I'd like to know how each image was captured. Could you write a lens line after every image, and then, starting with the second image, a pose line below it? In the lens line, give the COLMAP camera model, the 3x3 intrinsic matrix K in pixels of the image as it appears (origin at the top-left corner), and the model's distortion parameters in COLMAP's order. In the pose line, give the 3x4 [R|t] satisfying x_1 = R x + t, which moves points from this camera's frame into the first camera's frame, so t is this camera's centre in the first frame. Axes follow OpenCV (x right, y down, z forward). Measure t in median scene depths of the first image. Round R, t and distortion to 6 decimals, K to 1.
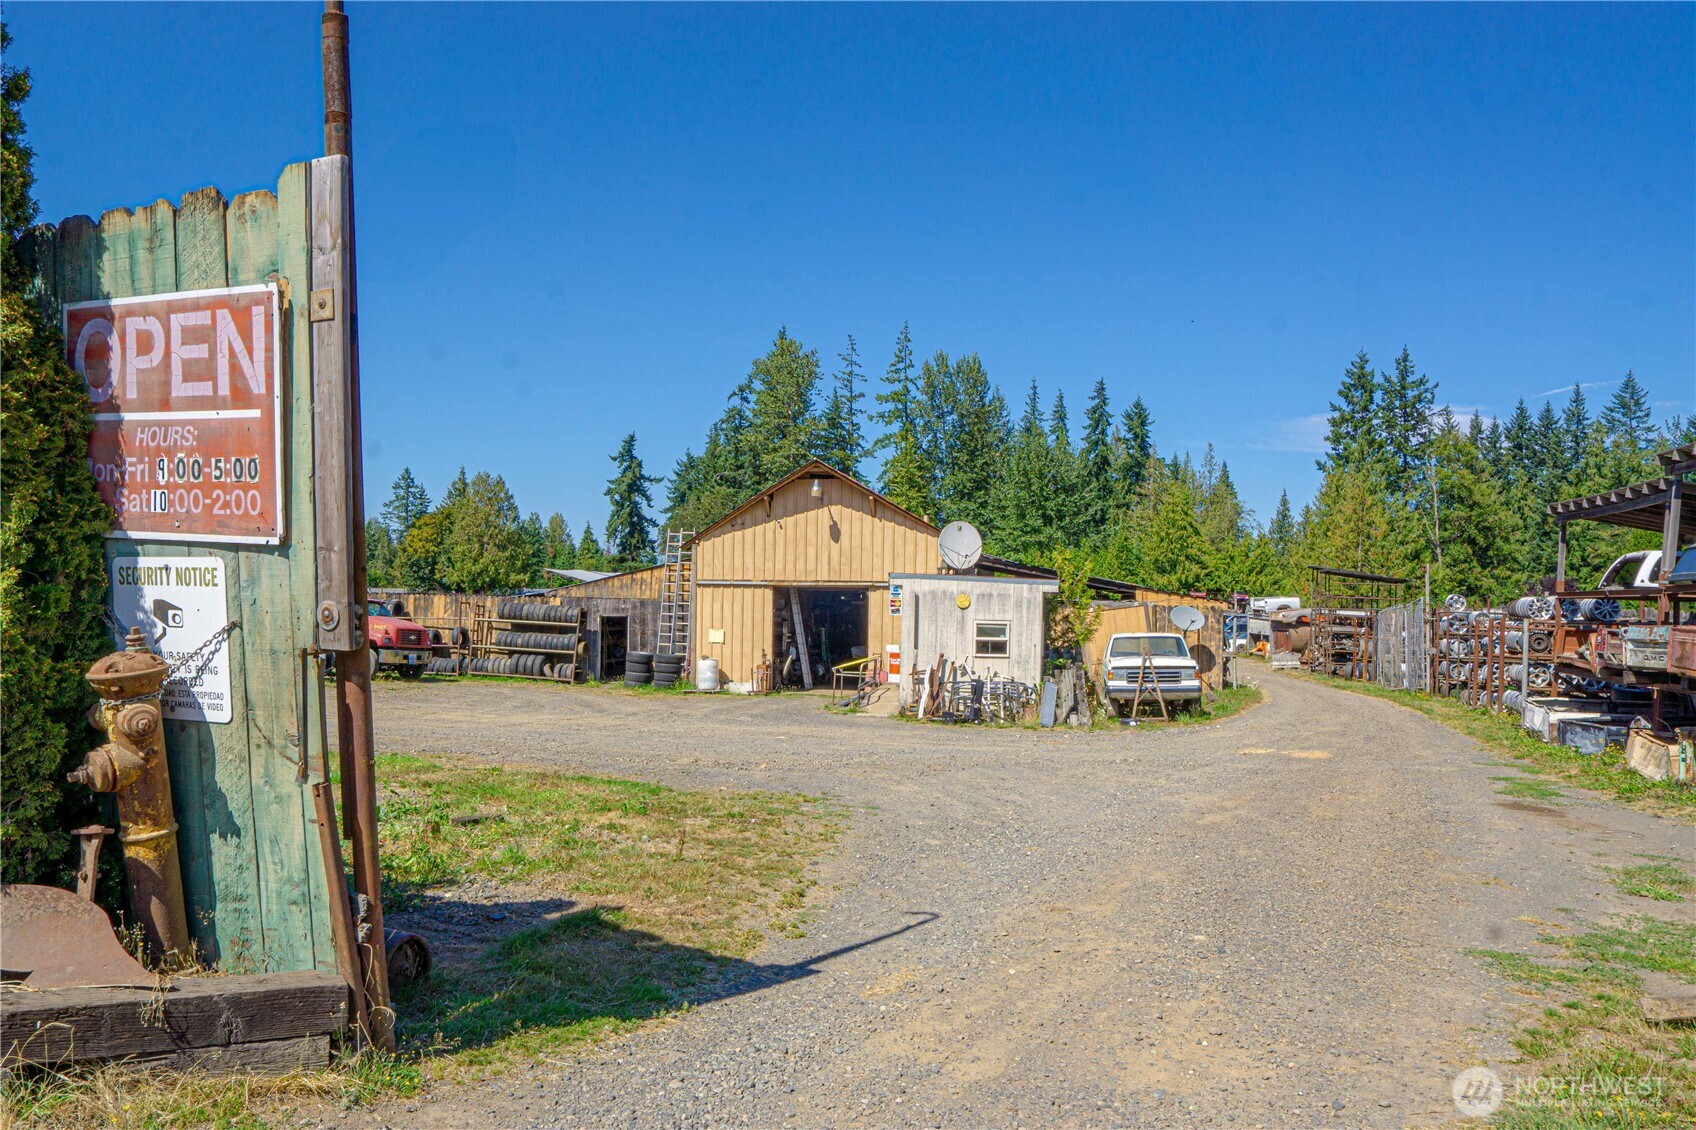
lens RADIAL K [[1225.1, 0, 810.3], [0, 1225.1, 549.4], [0, 0, 1]] dist [-0.070390, 0.039273]
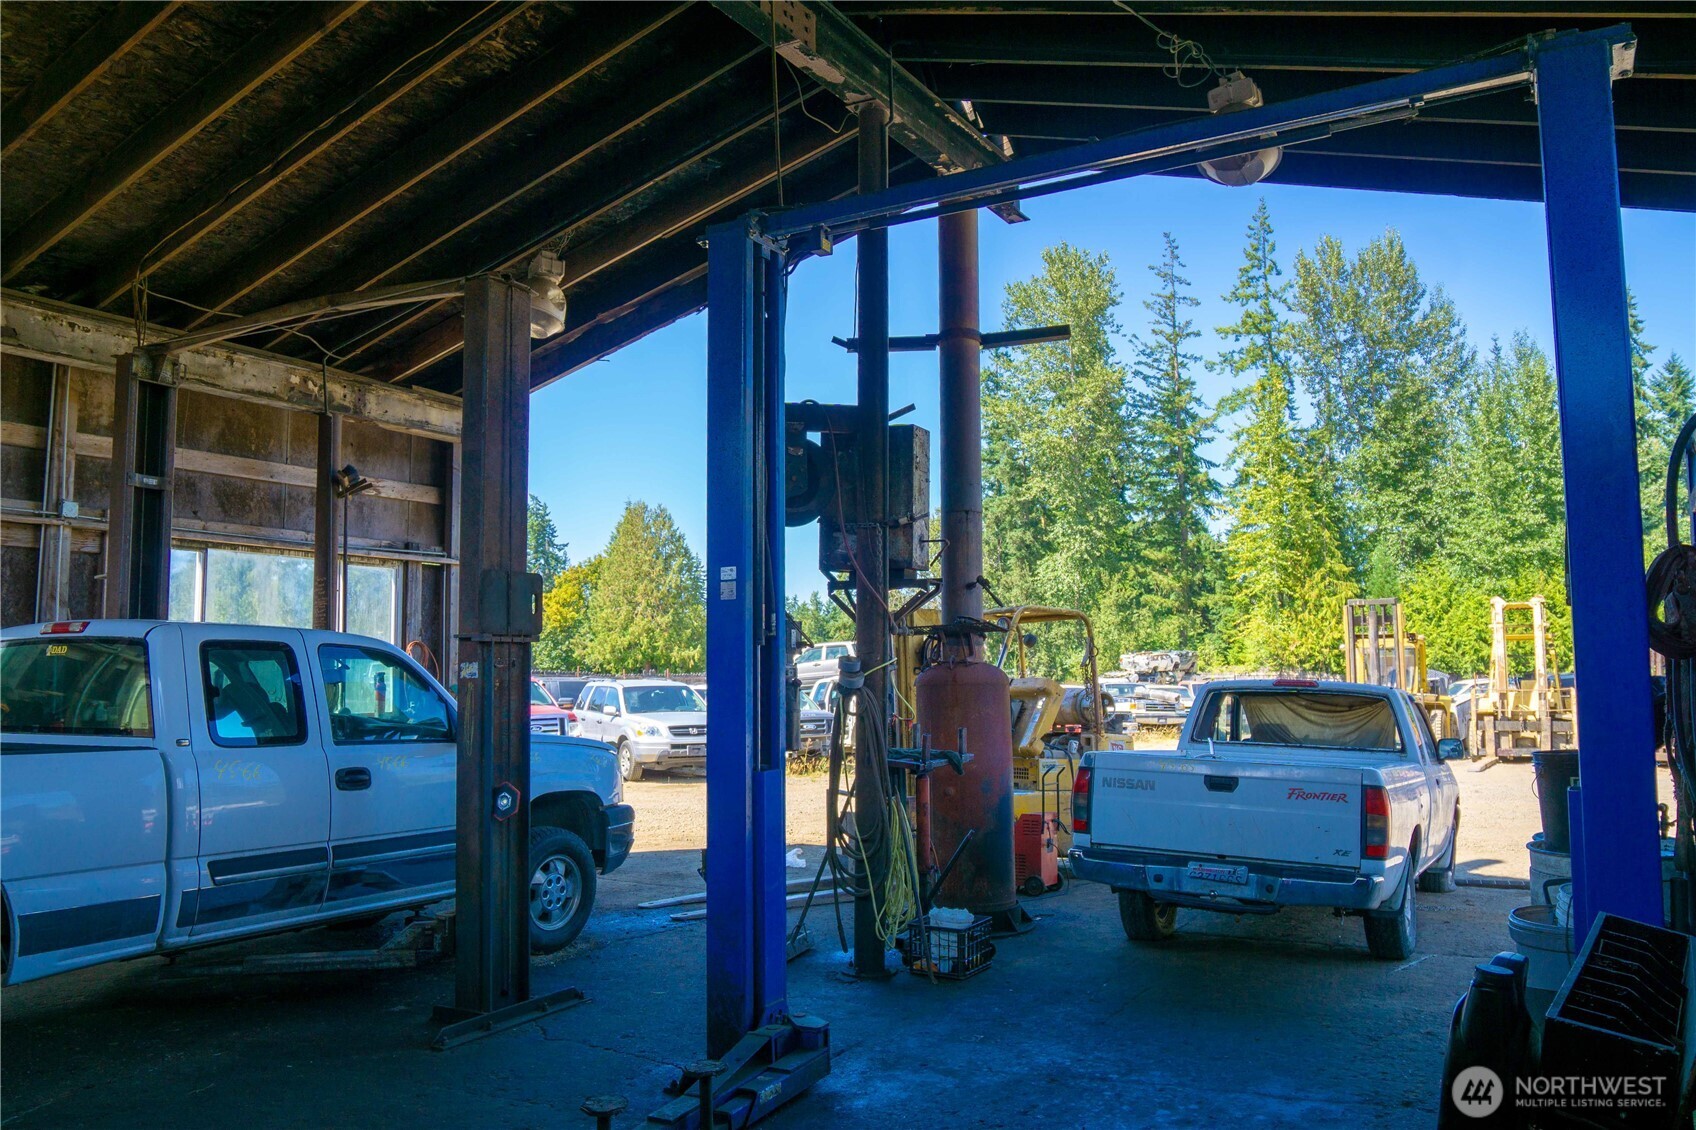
lens RADIAL K [[1225.1, 0, 852.8], [0, 1225.1, 566.3], [0, 0, 1]] dist [-0.070390, 0.039273]
pose [[0.953307, -0.046804, -0.298355, 0.055994], [0.029488, 0.997623, -0.062279, 0.020641], [0.300561, 0.050573, 0.952421, 0.396857]]
